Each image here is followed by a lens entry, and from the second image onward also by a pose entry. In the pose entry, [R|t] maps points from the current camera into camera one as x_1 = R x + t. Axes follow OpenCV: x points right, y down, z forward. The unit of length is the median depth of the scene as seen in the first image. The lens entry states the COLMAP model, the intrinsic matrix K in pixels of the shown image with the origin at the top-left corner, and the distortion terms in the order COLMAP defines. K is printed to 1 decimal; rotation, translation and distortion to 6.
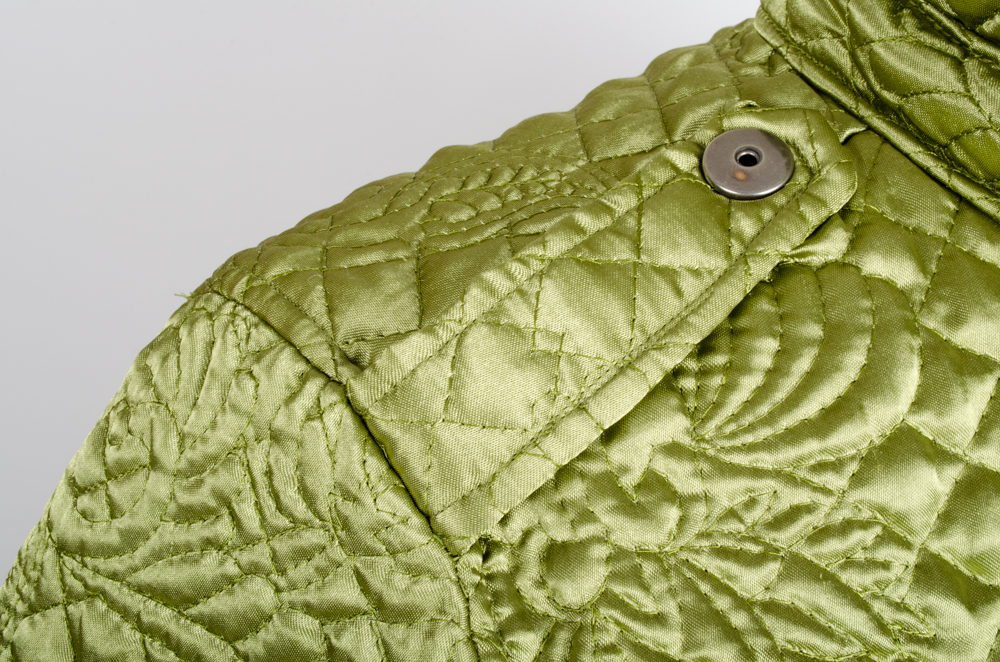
lens RADIAL K [[1490.0, 0, 500.0], [0, 1490.0, 331.0], [0, 0, 1]] dist [0.264639, -3.730783]
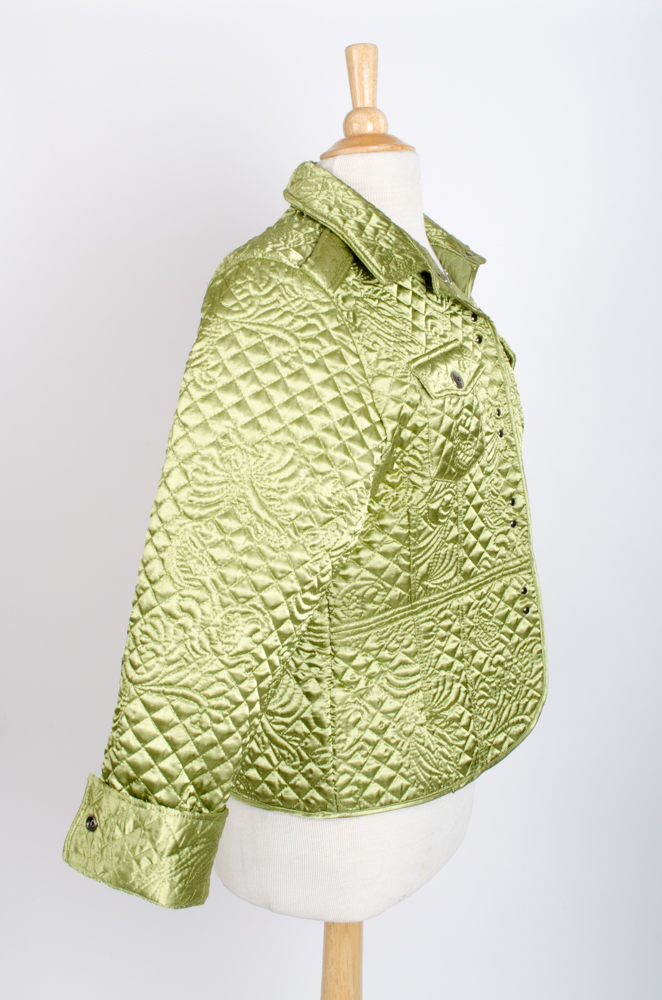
lens RADIAL K [[1264.4, 0, 306.8], [0, 1264.4, 497.7], [0, 0, 1]] dist [0.031264, 0.026817]
pose [[0.749795, -0.103460, 0.653532, -2.863060], [0.205925, 0.975136, -0.081883, 1.112048], [-0.628811, 0.195974, 0.752457, -1.943575]]
